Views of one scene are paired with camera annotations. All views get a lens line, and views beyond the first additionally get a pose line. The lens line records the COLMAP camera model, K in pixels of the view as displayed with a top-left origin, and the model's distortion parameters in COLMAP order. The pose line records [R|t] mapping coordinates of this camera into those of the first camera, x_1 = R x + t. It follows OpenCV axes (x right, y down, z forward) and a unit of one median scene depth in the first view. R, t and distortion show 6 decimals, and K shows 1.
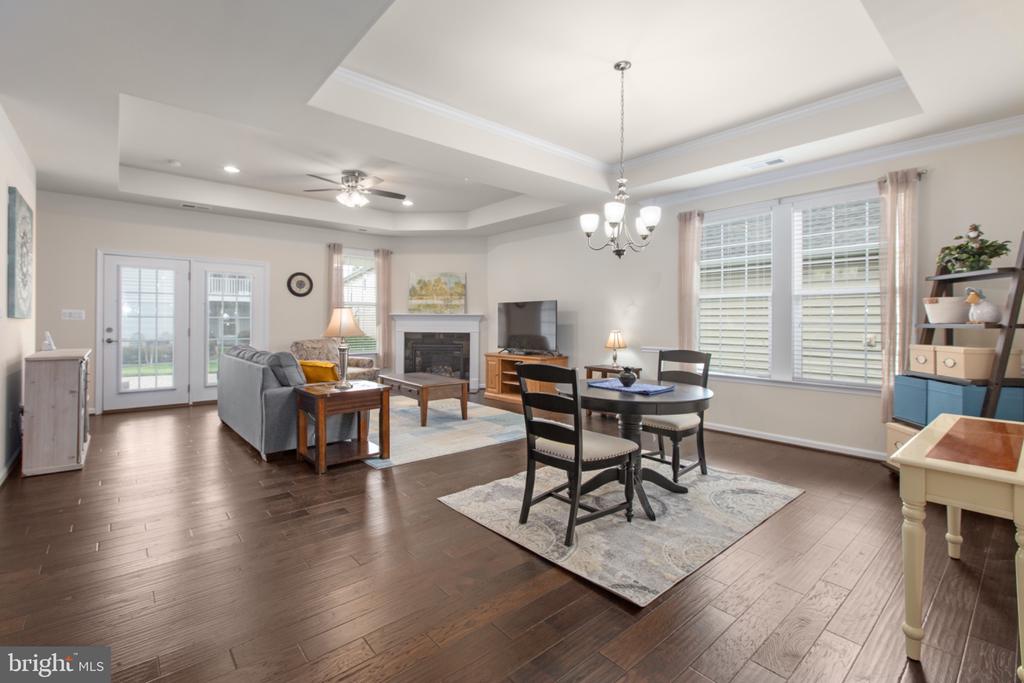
lens RADIAL K [[459.5, 0, 509.0], [0, 459.5, 322.6], [0, 0, 1]] dist [-0.001074, -0.000129]
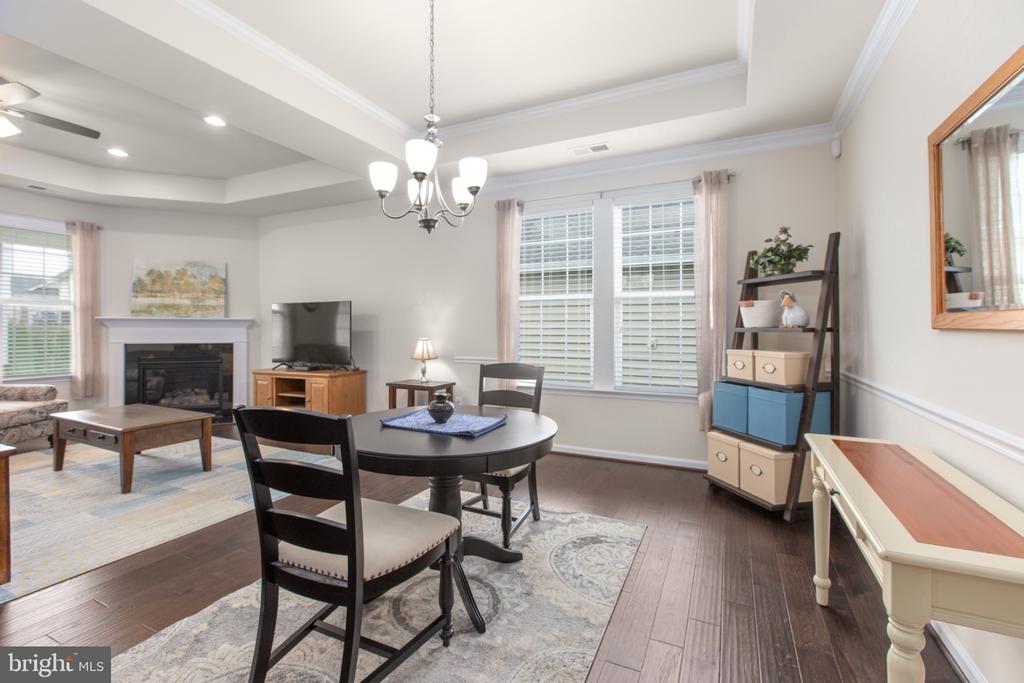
lens RADIAL K [[455.6, 0, 511.2], [0, 455.6, 329.1], [0, 0, 1]] dist [-0.001101, -0.000191]
pose [[0.915727, -0.005561, 0.401762, 0.057262], [0.005251, 0.999984, 0.001872, 0.000515], [-0.401766, 0.000396, 0.915742, 0.236312]]
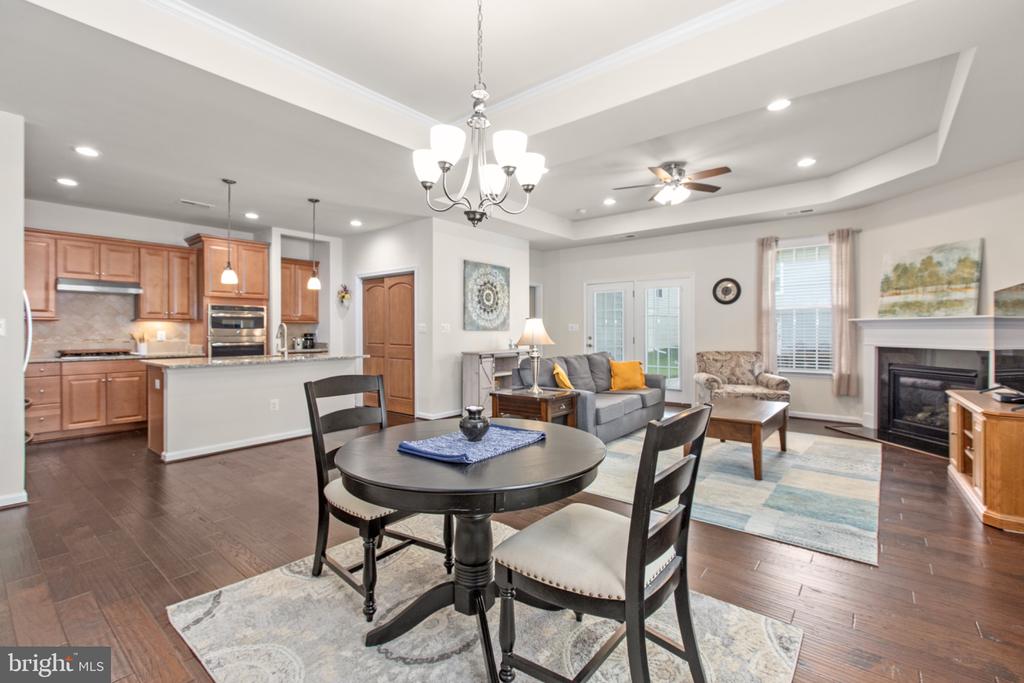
lens RADIAL K [[451.7, 0, 512.0], [0, 451.7, 330.5], [0, 0, 1]] dist [0.002187, -0.000720]
pose [[0.175093, -0.005891, -0.984534, 0.579129], [0.000435, 0.999982, -0.005906, 0.002664], [0.984552, 0.000606, 0.175093, 0.653676]]
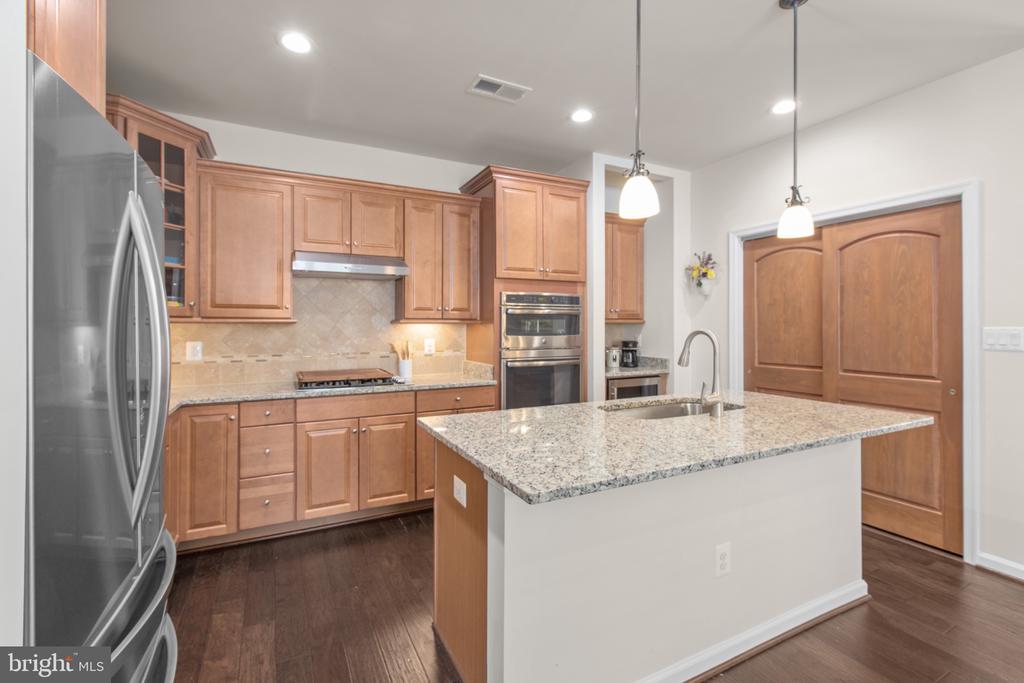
lens RADIAL K [[459.5, 0, 509.0], [0, 459.5, 322.6], [0, 0, 1]] dist [-0.001074, -0.000129]
pose [[-0.242823, -0.014769, -0.969958, -0.141589], [-0.002702, 0.999891, -0.014549, -0.021362], [0.970067, -0.000912, -0.242836, 0.211189]]
